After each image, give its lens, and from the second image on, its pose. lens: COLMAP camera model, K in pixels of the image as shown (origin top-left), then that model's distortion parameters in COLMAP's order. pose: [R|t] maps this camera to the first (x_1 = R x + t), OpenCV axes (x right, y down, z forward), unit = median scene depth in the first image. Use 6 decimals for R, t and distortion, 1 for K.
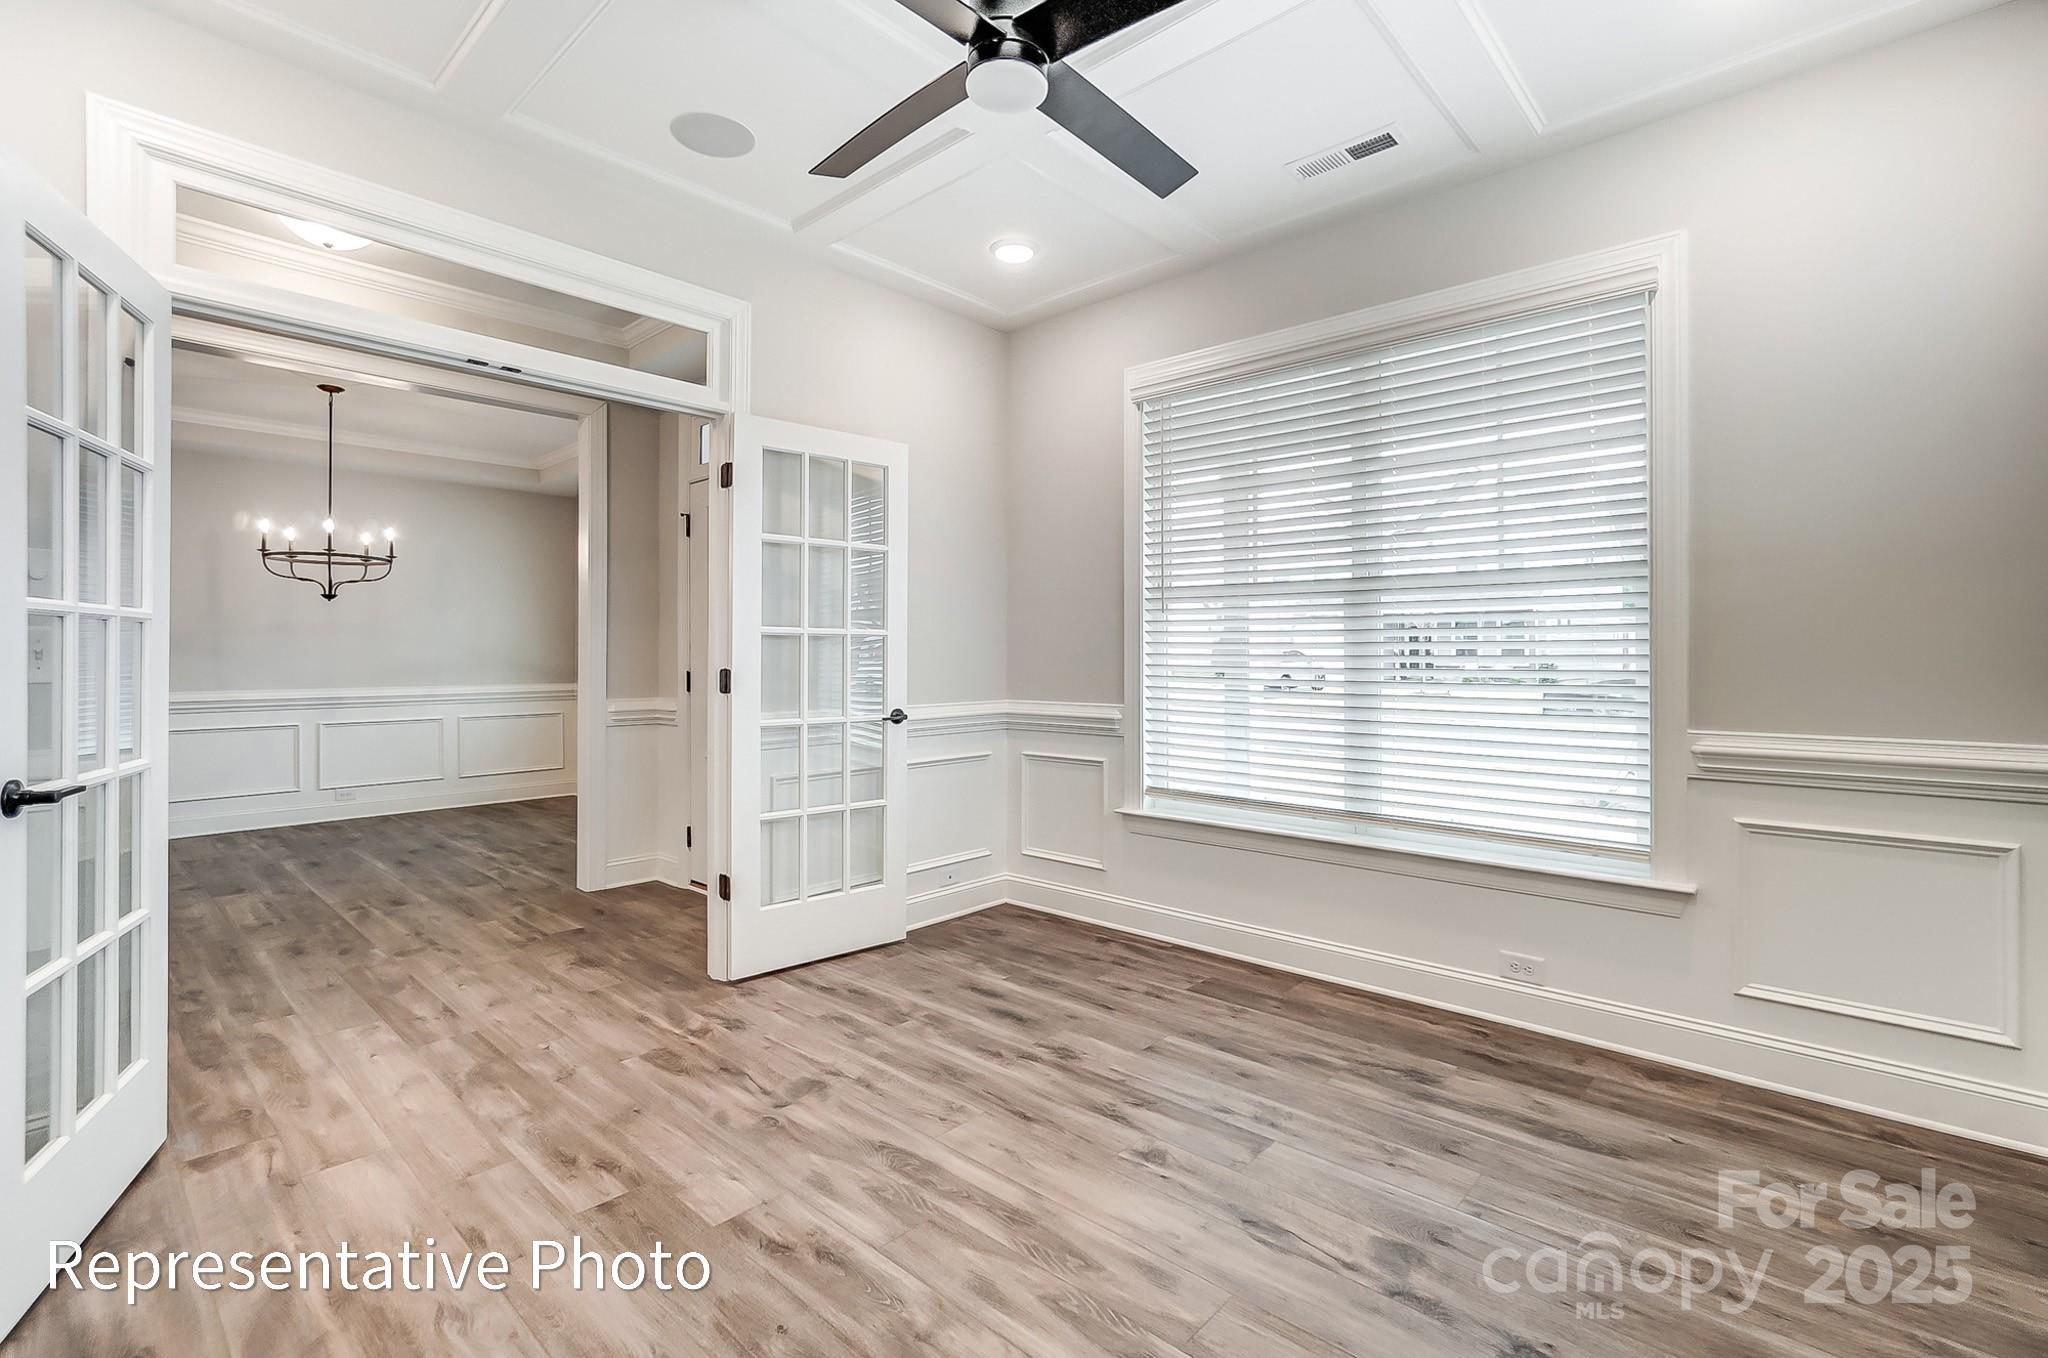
lens RADIAL K [[929.0, 0, 1021.8], [0, 929.0, 679.4], [0, 0, 1]] dist [-0.026745, 0.013717]
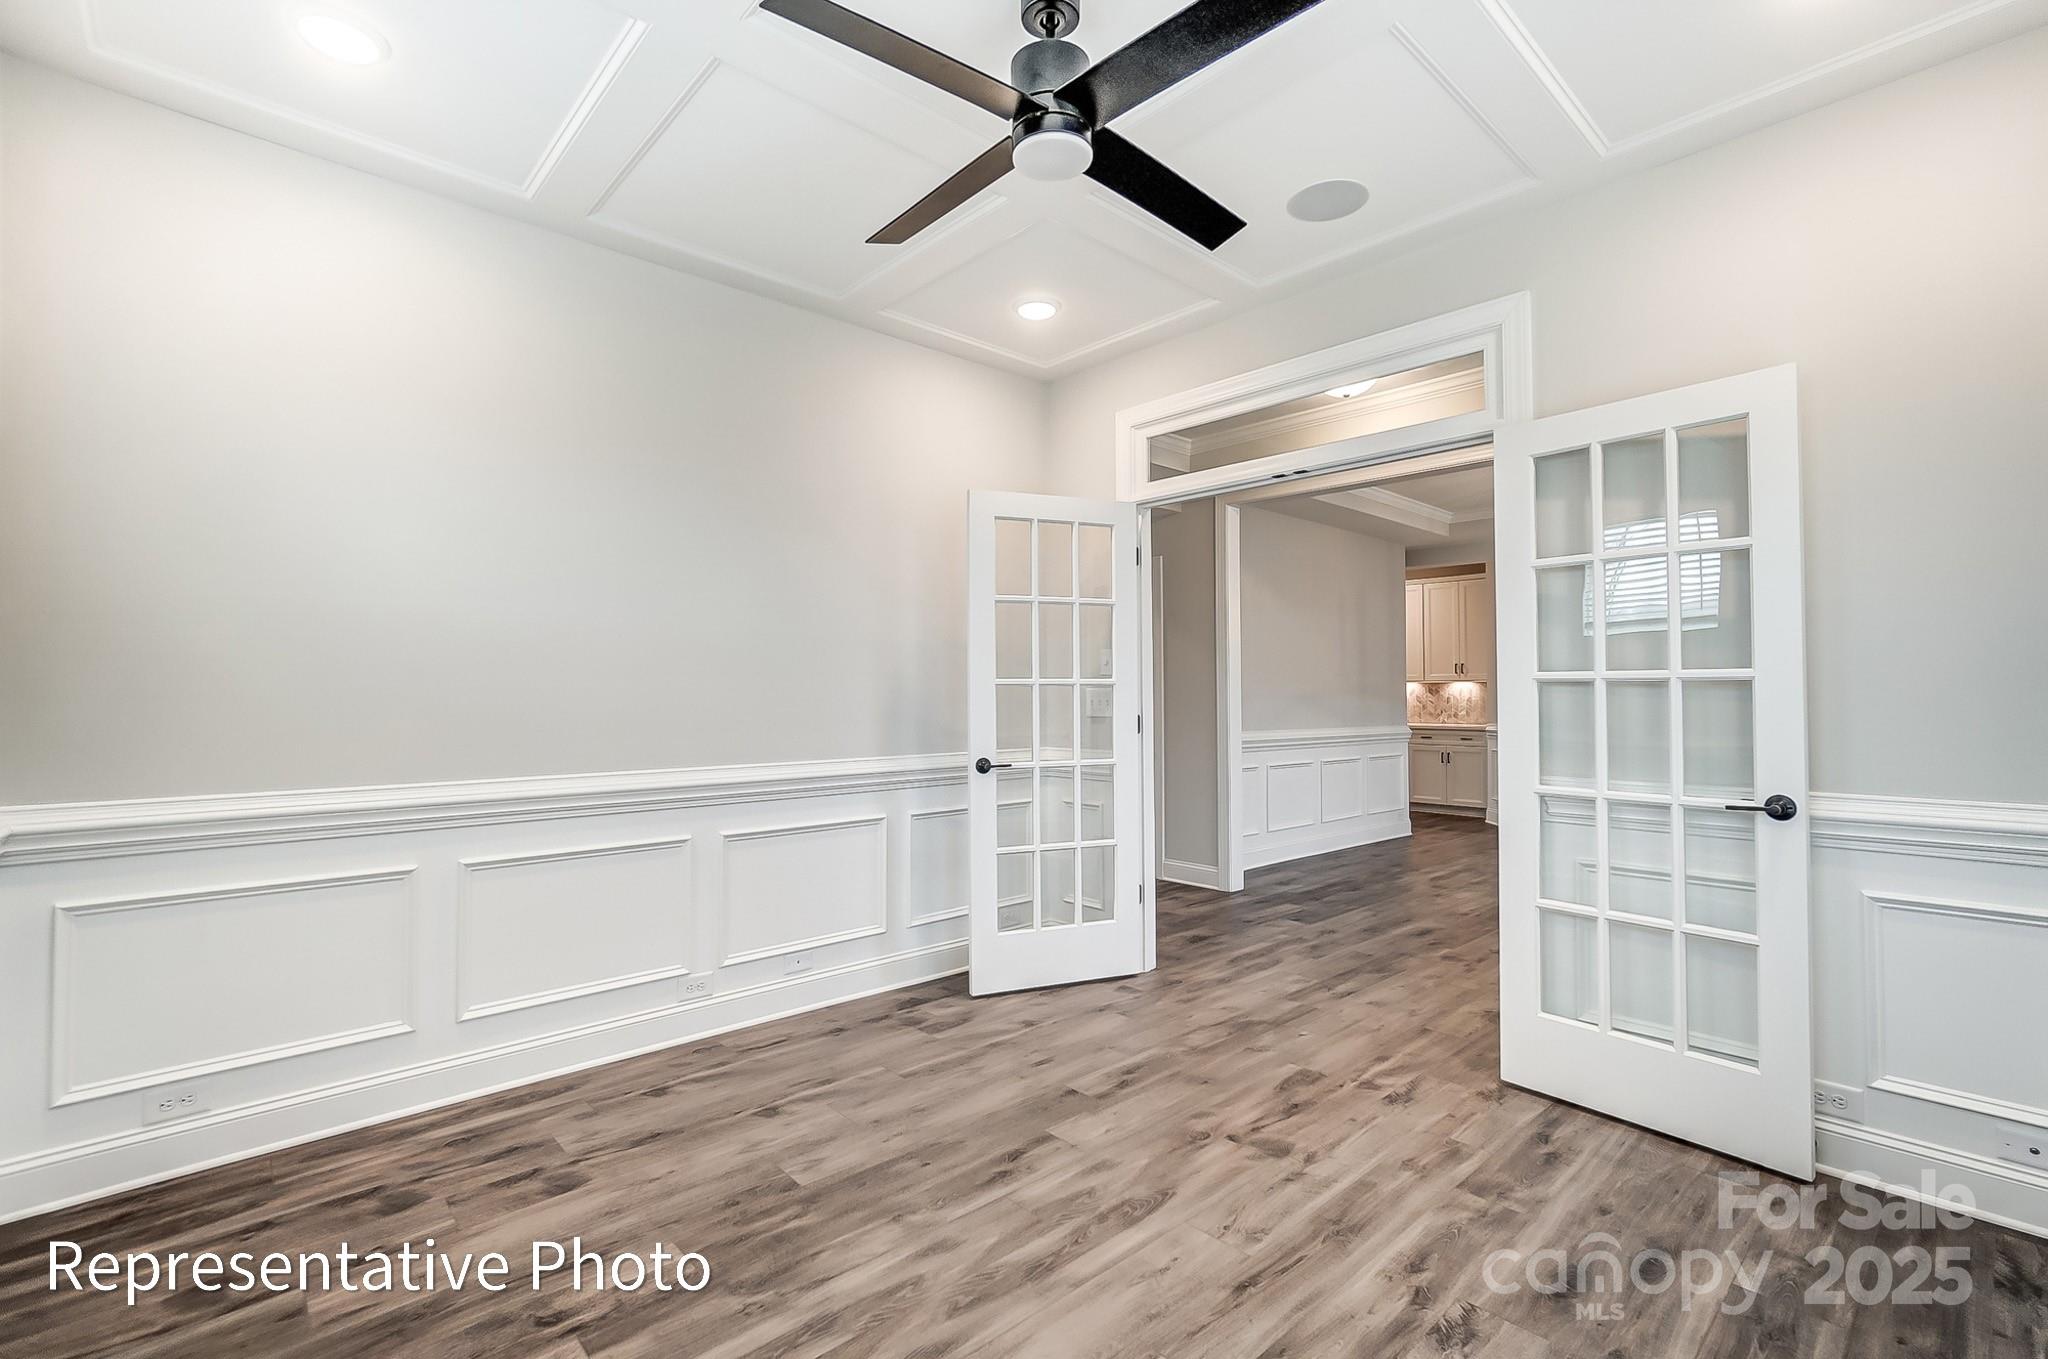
lens RADIAL K [[929.0, 0, 1021.8], [0, 929.0, 679.9], [0, 0, 1]] dist [-0.026745, 0.013717]
pose [[-0.084387, -0.009923, -0.996384, 0.738366], [-0.026227, 0.999626, -0.007734, -0.039056], [0.996088, 0.025480, -0.084616, 0.768835]]
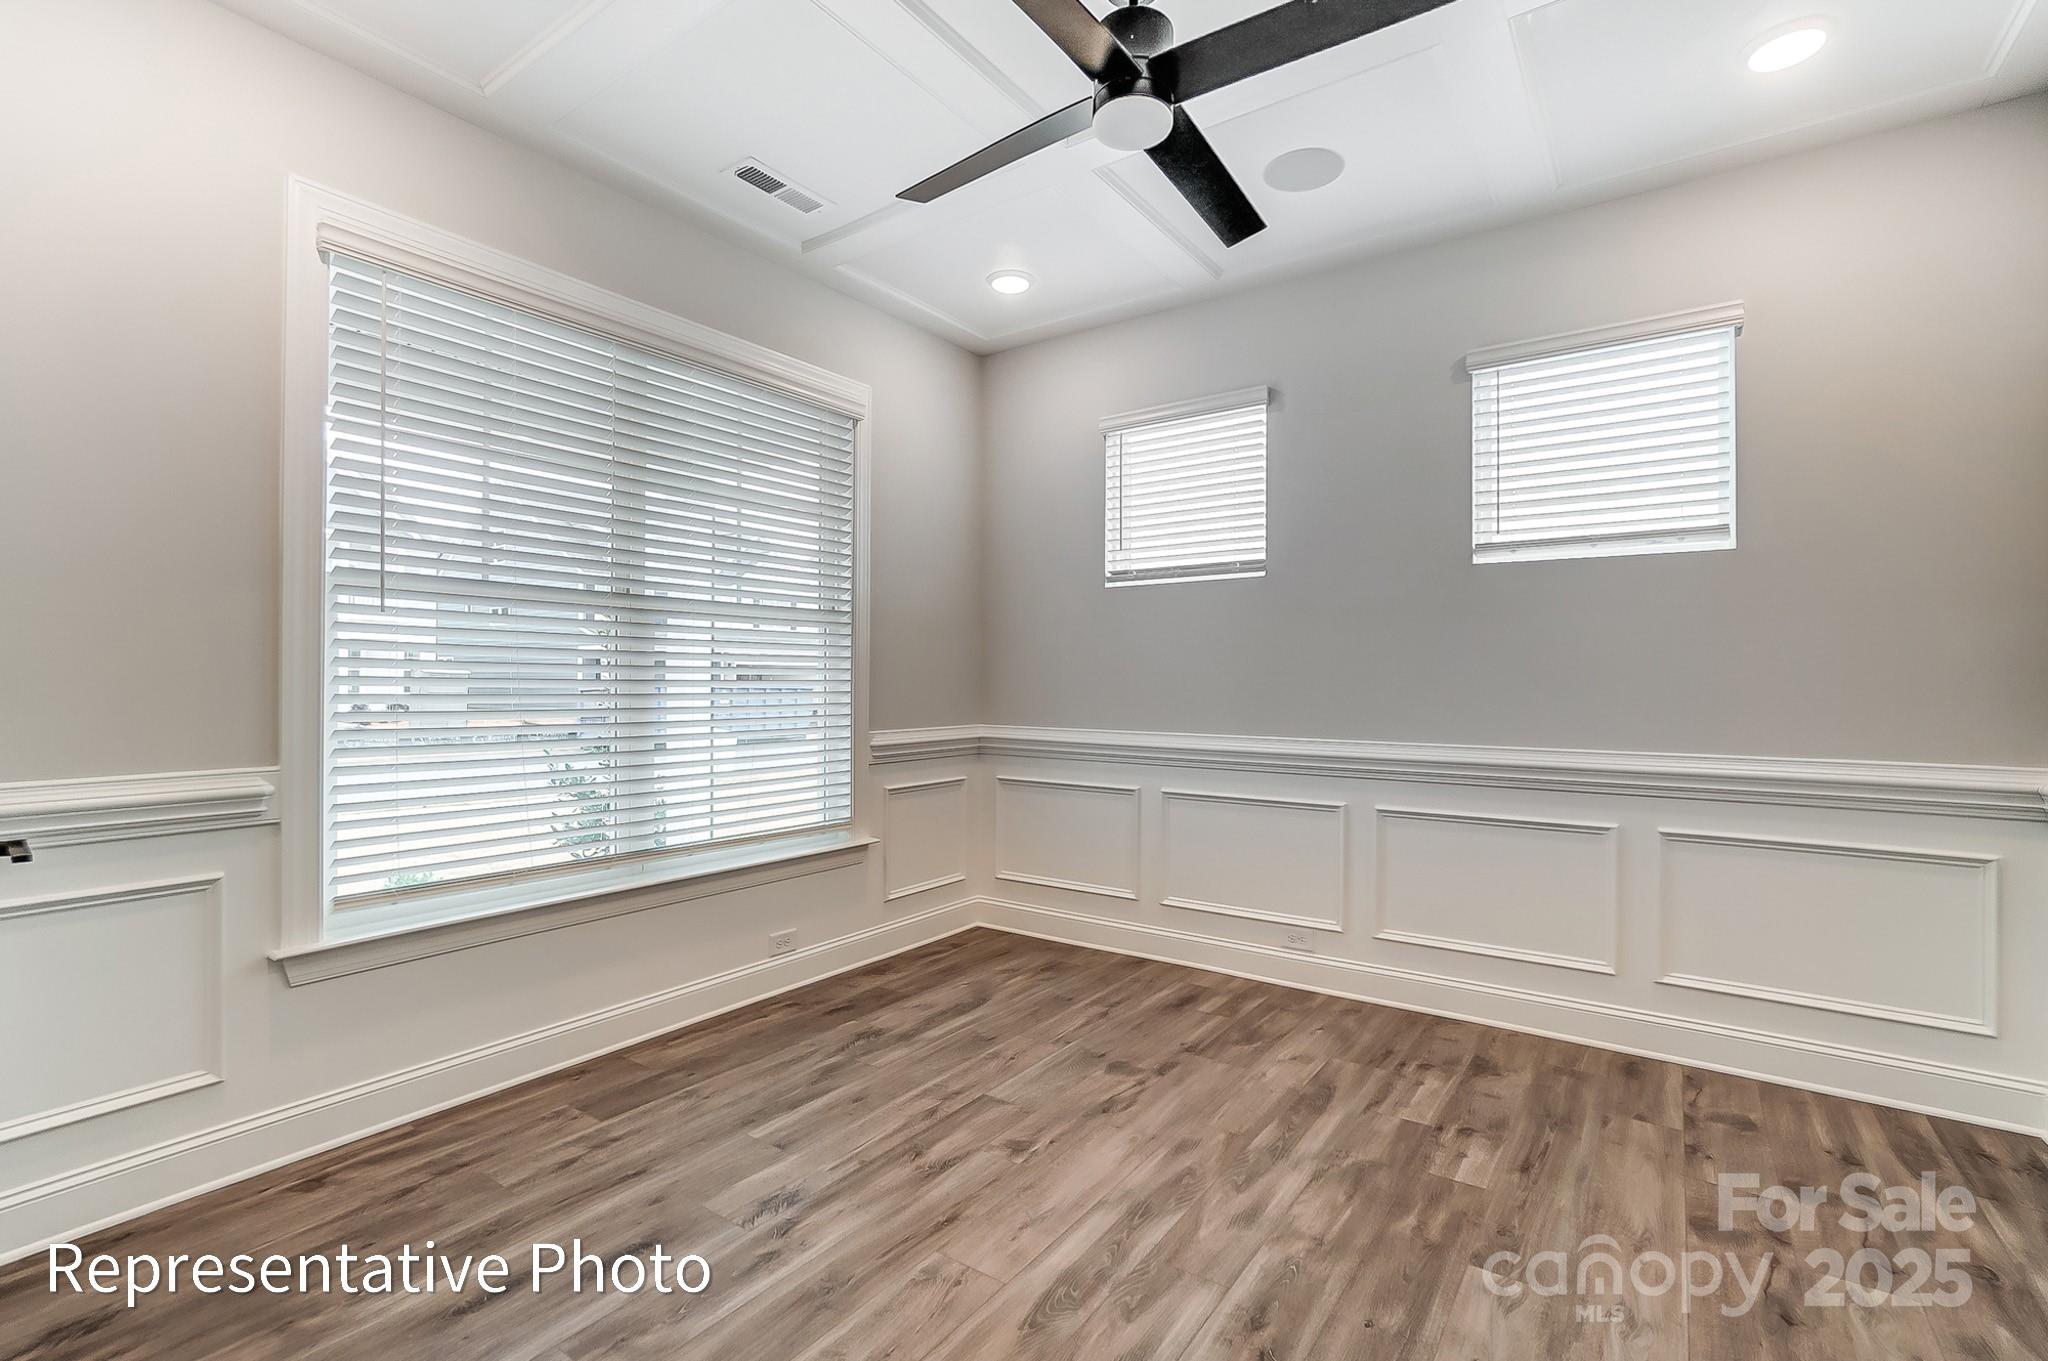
lens RADIAL K [[929.0, 0, 1021.8], [0, 929.0, 680.9], [0, 0, 1]] dist [-0.026745, 0.013717]
pose [[-0.128325, 0.002964, 0.991728, -0.760566], [0.027110, 0.999632, 0.000520, -0.021148], [-0.991362, 0.026953, -0.128358, 0.918499]]
